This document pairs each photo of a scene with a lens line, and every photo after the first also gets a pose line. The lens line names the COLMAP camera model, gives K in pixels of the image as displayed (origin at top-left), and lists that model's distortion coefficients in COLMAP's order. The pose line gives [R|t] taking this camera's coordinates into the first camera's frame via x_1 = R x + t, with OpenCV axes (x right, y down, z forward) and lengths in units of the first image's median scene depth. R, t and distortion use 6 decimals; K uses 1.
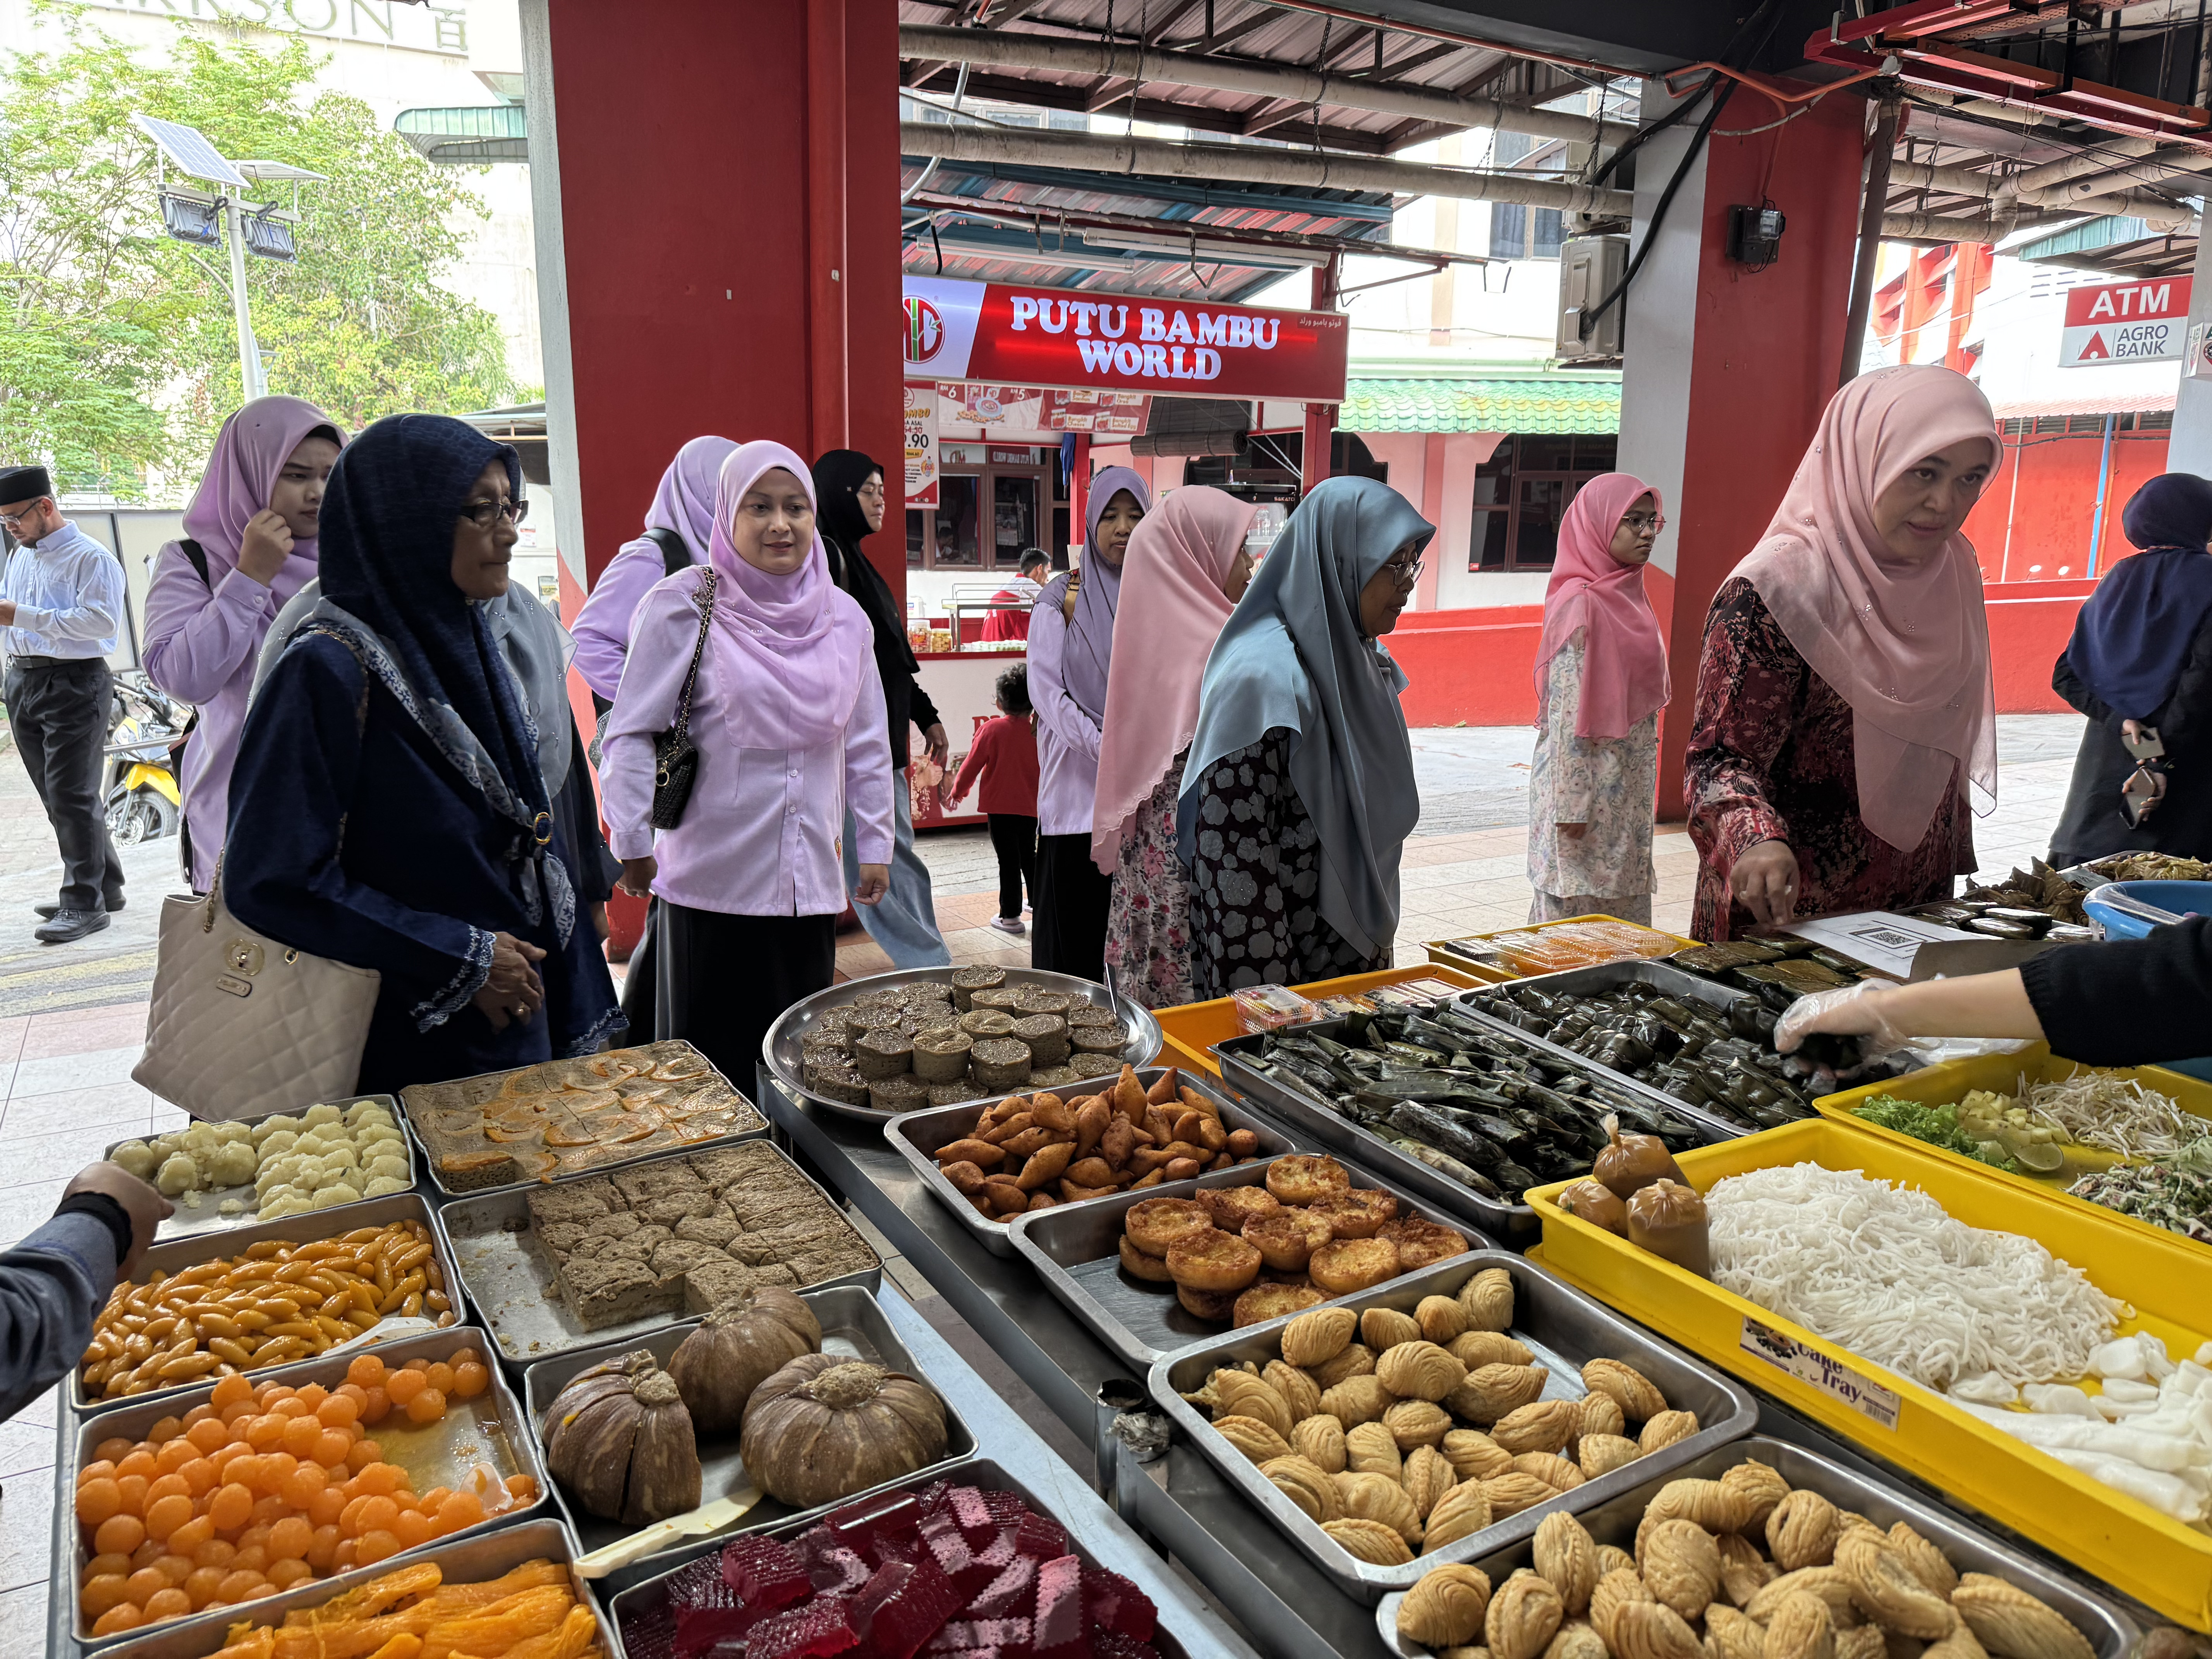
lens RADIAL K [[1540.9, 0, 1114.4], [0, 1540.9, 818.7], [0, 0, 1]] dist [0.041392, -0.057446]
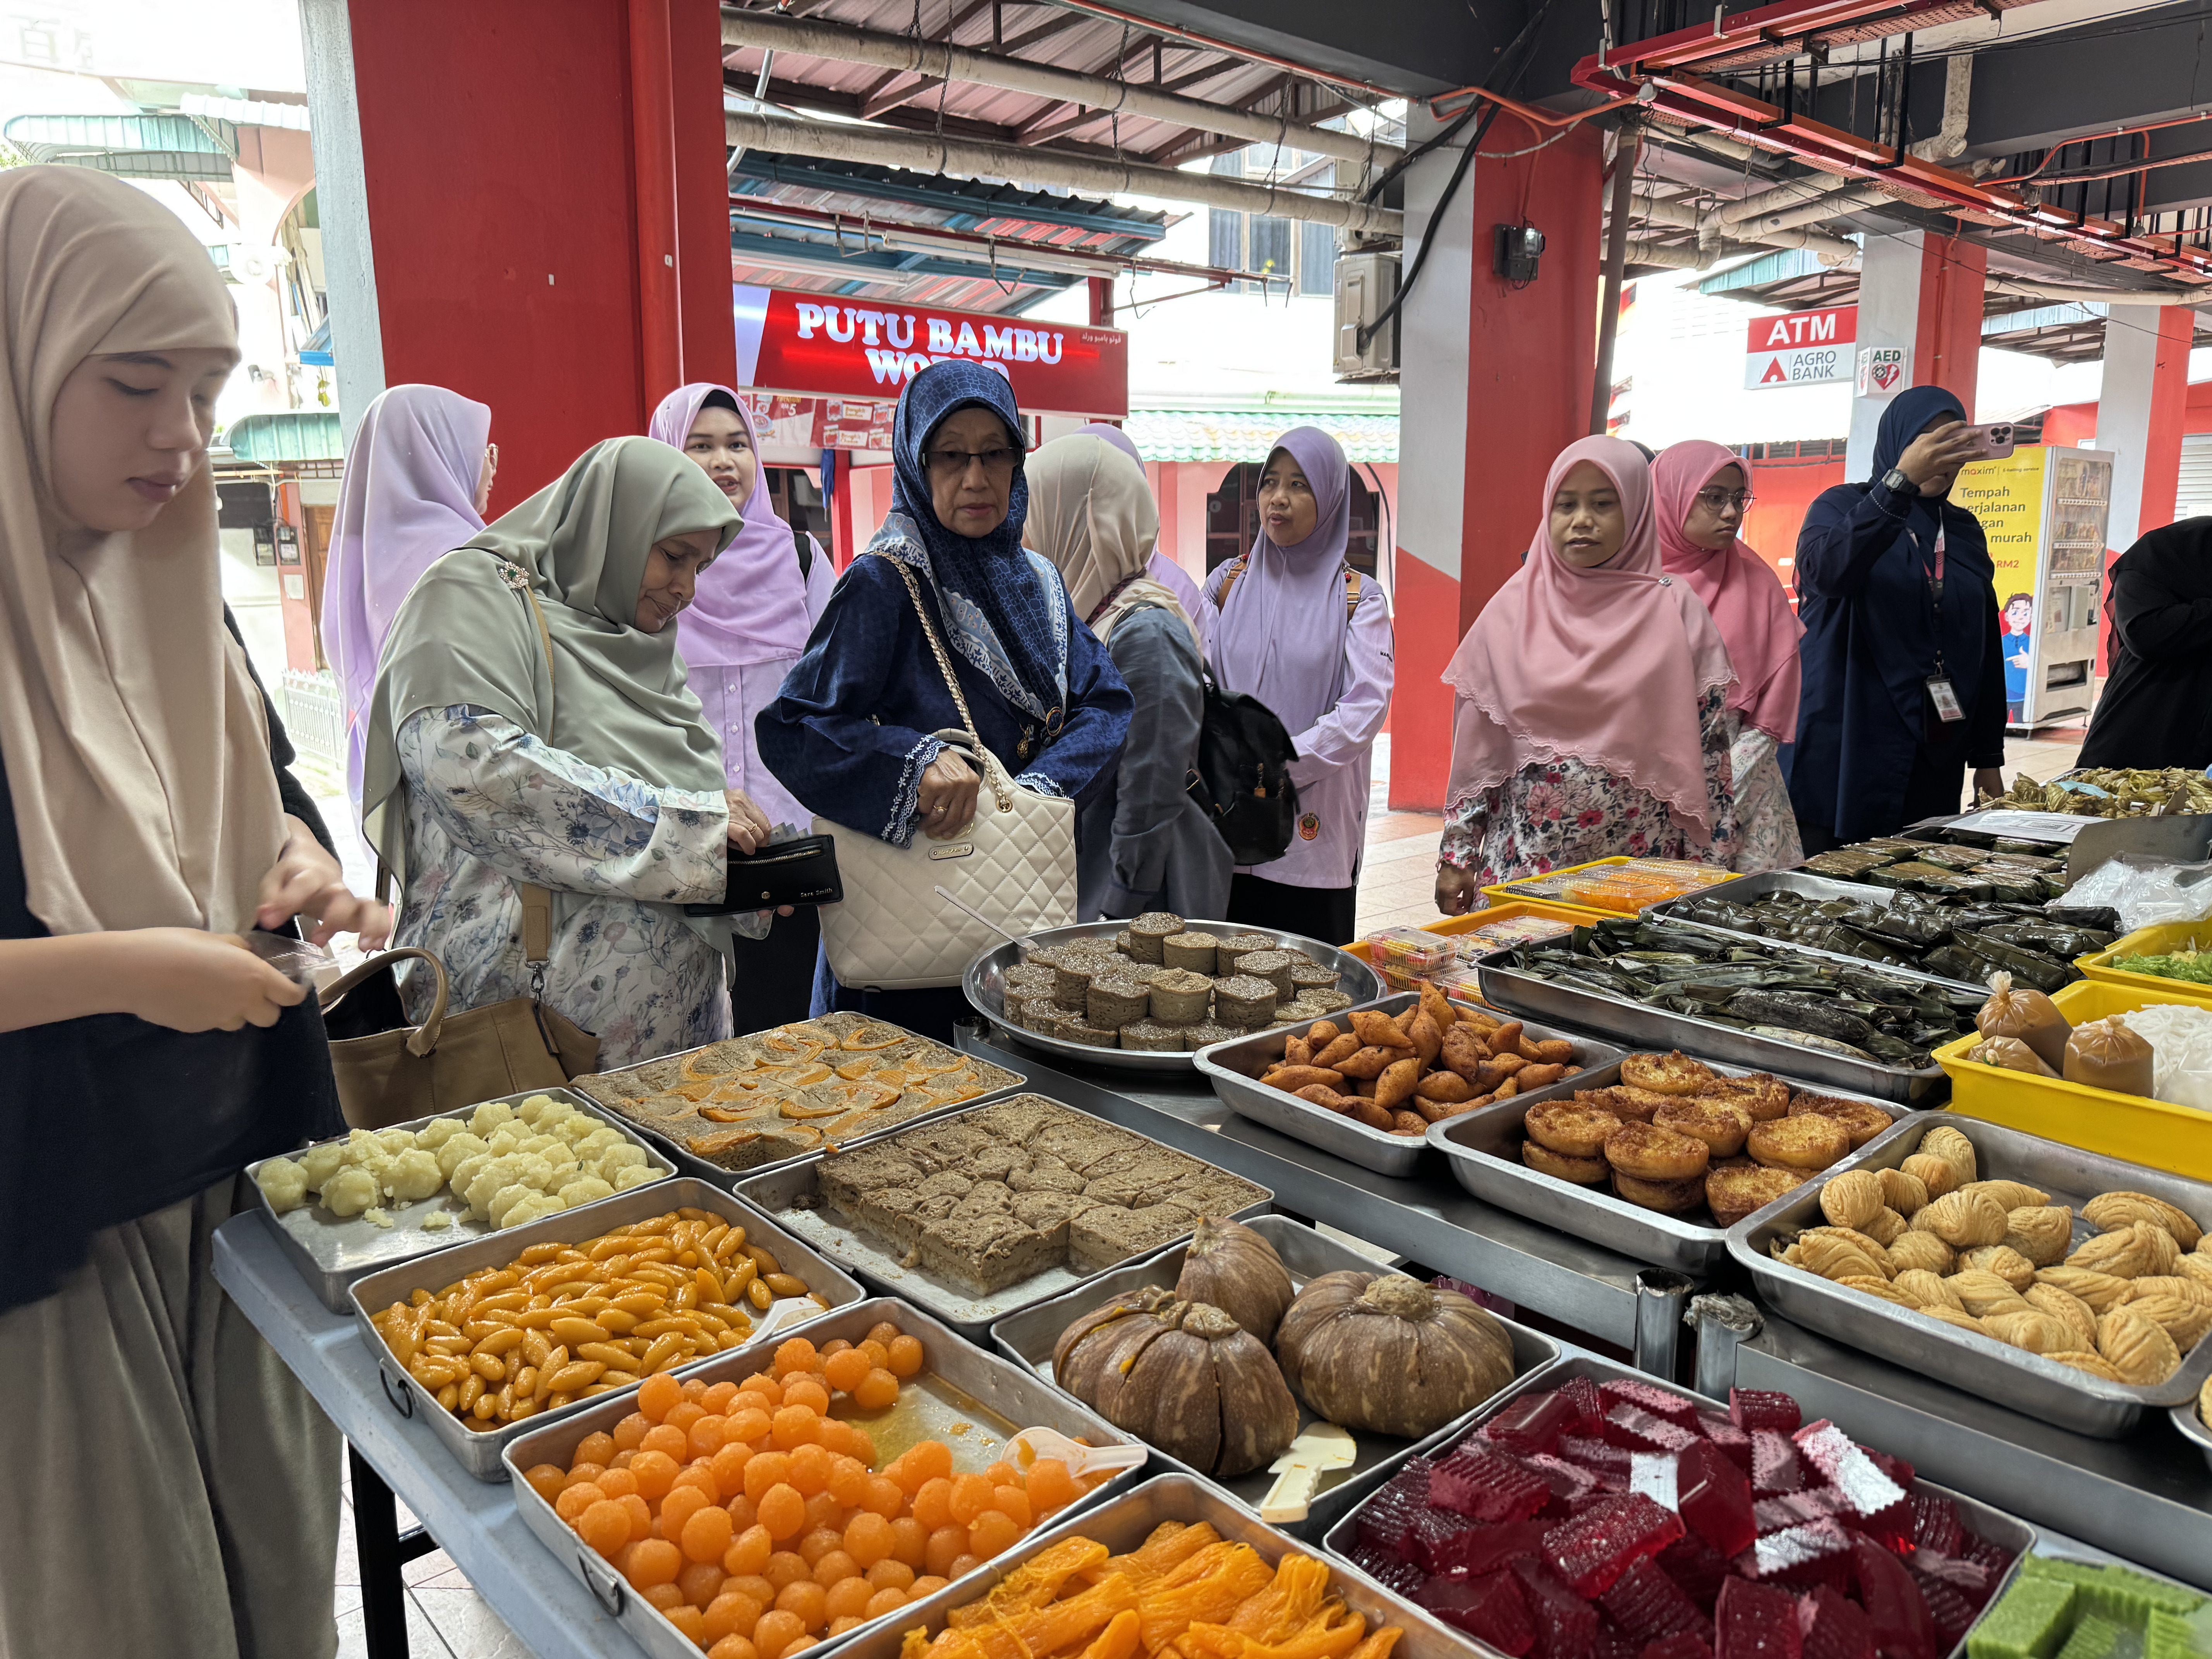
lens RADIAL K [[1540.9, 0, 1127.2], [0, 1540.9, 833.9], [0, 0, 1]] dist [0.041392, -0.057446]
pose [[0.980572, -0.051705, 0.189224, -0.306497], [0.054415, 0.998476, -0.009154, 0.061190], [-0.188463, 0.019273, 0.981891, 0.092051]]
